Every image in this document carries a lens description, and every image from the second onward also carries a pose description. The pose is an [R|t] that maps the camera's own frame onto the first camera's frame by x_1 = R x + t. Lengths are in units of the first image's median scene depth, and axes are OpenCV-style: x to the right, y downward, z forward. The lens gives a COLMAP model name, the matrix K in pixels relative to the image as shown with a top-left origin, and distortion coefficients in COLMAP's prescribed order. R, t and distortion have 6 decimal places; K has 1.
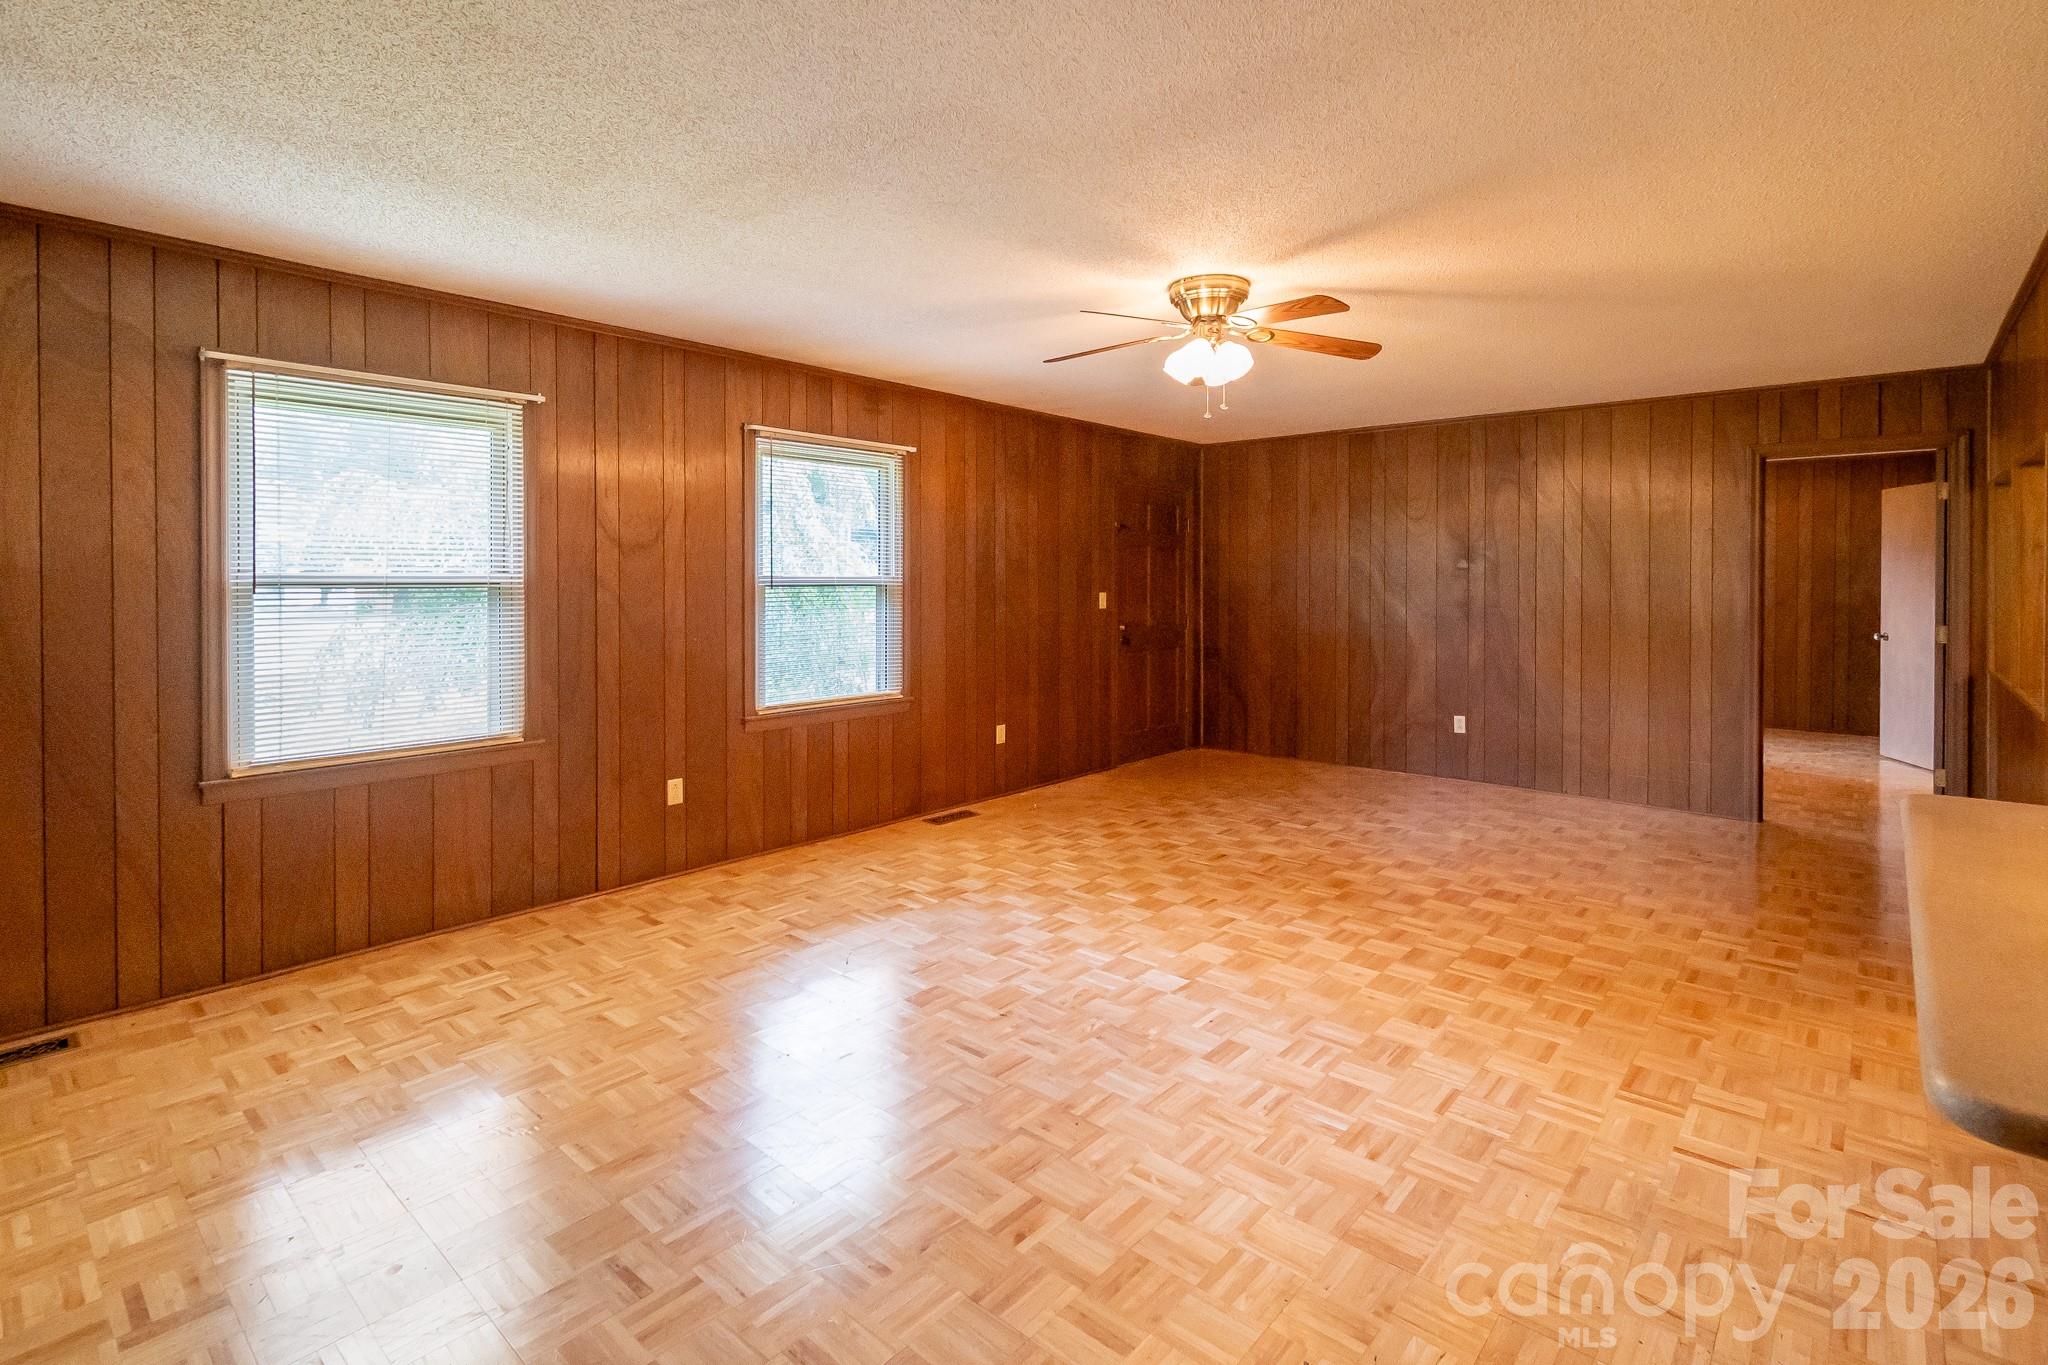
lens RADIAL K [[965.3, 0, 1017.6], [0, 965.3, 590.6], [0, 0, 1]] dist [0.000252, -0.000425]
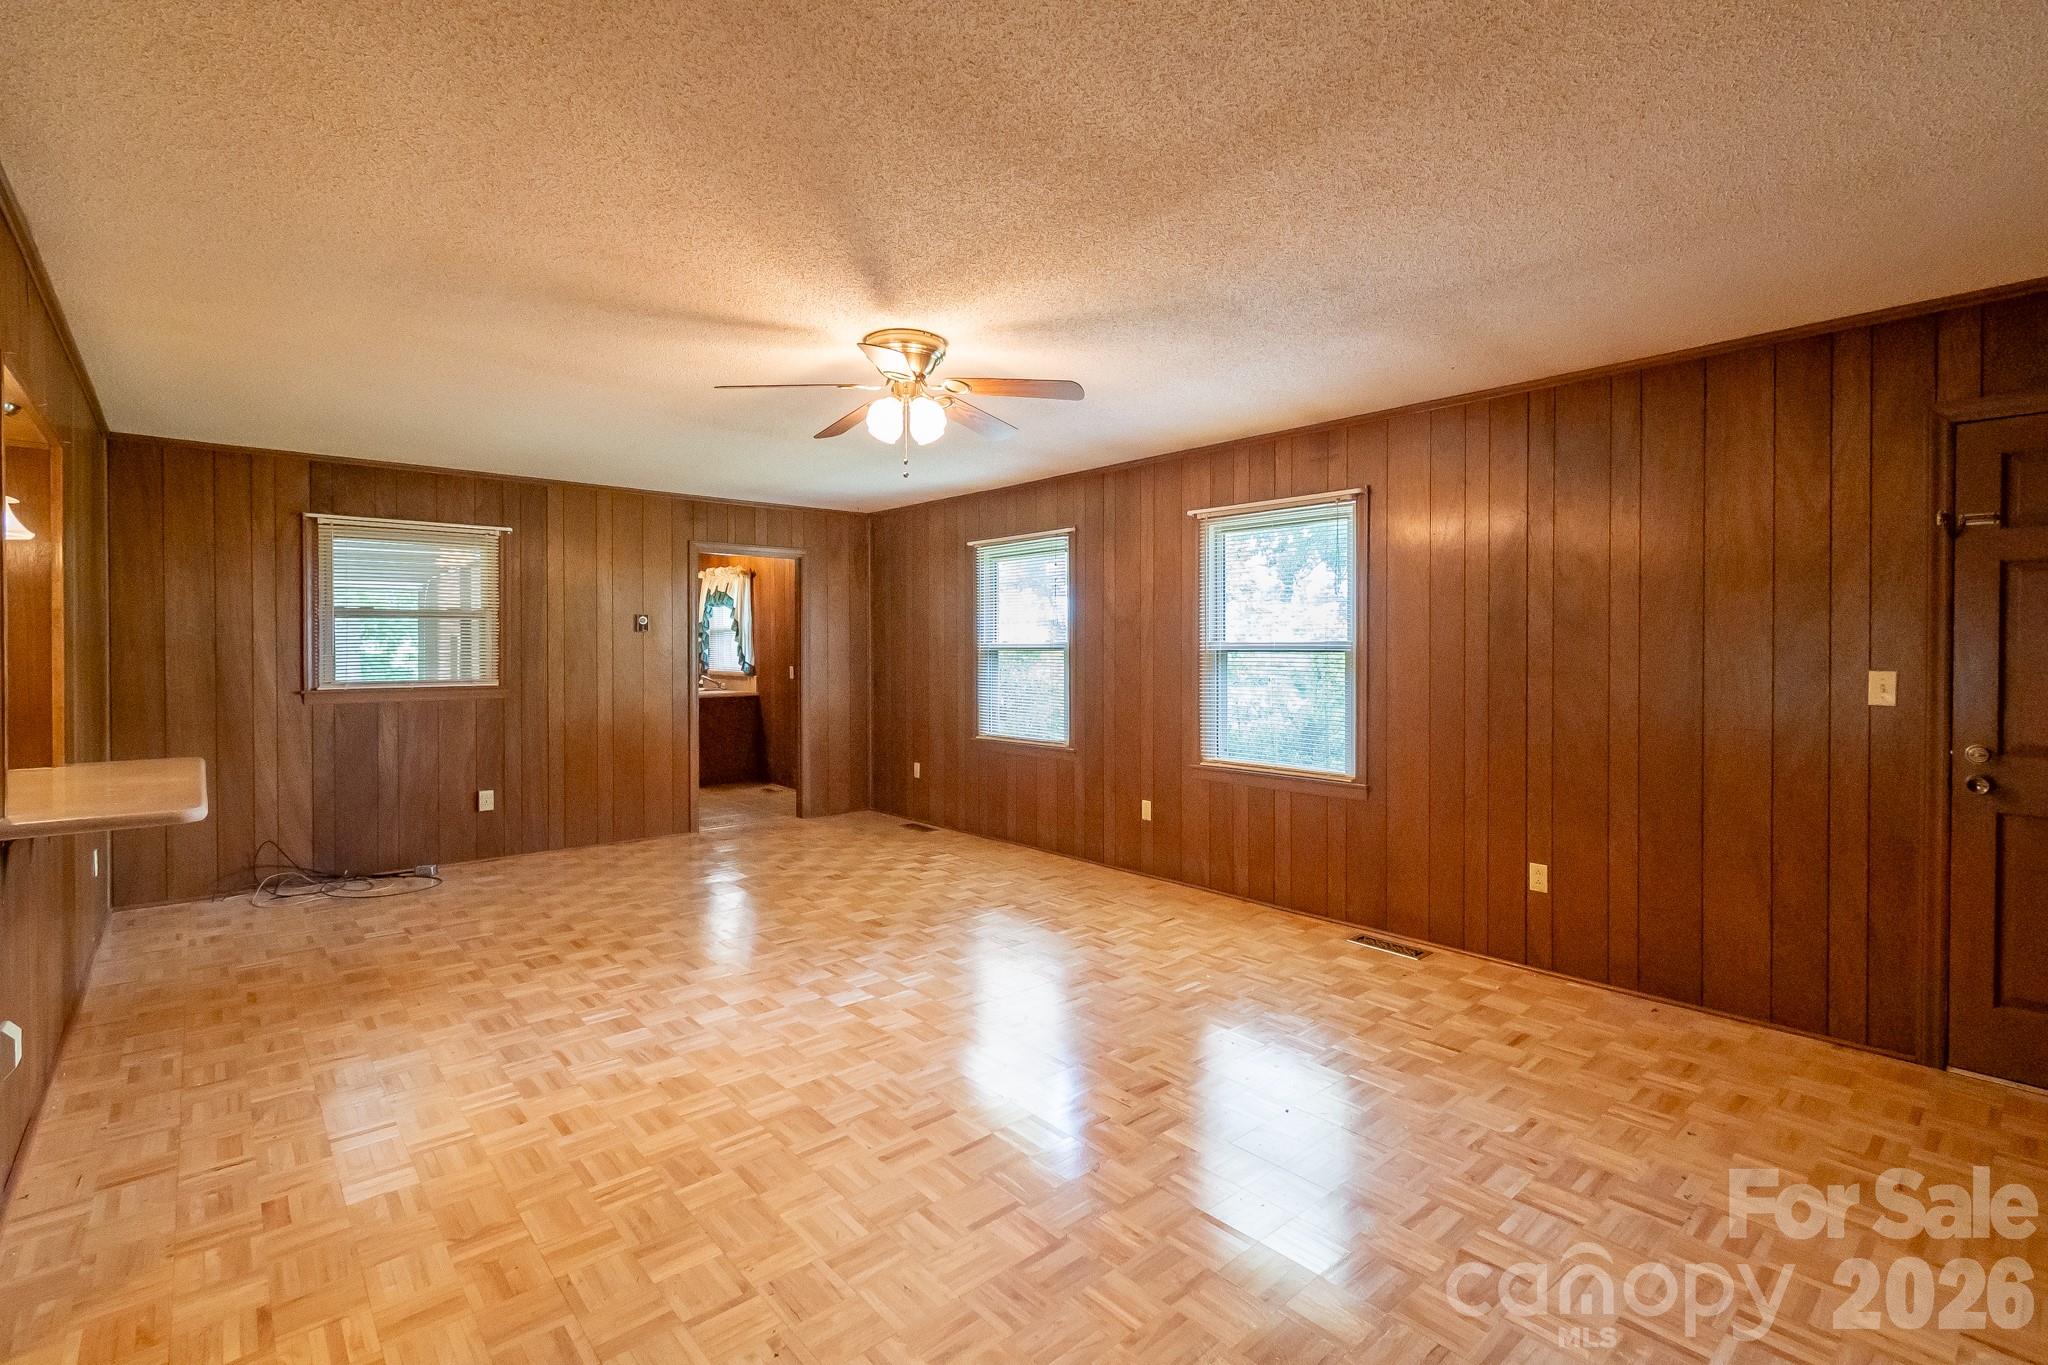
lens RADIAL K [[952.2, 0, 1041.8], [0, 952.2, 634.0], [0, 0, 1]] dist [0.002119, -0.000033]
pose [[-0.115007, -0.015701, -0.993241, 0.817170], [-0.012856, 0.999815, -0.014317, -0.005168], [0.993282, 0.011123, -0.115187, 0.890355]]
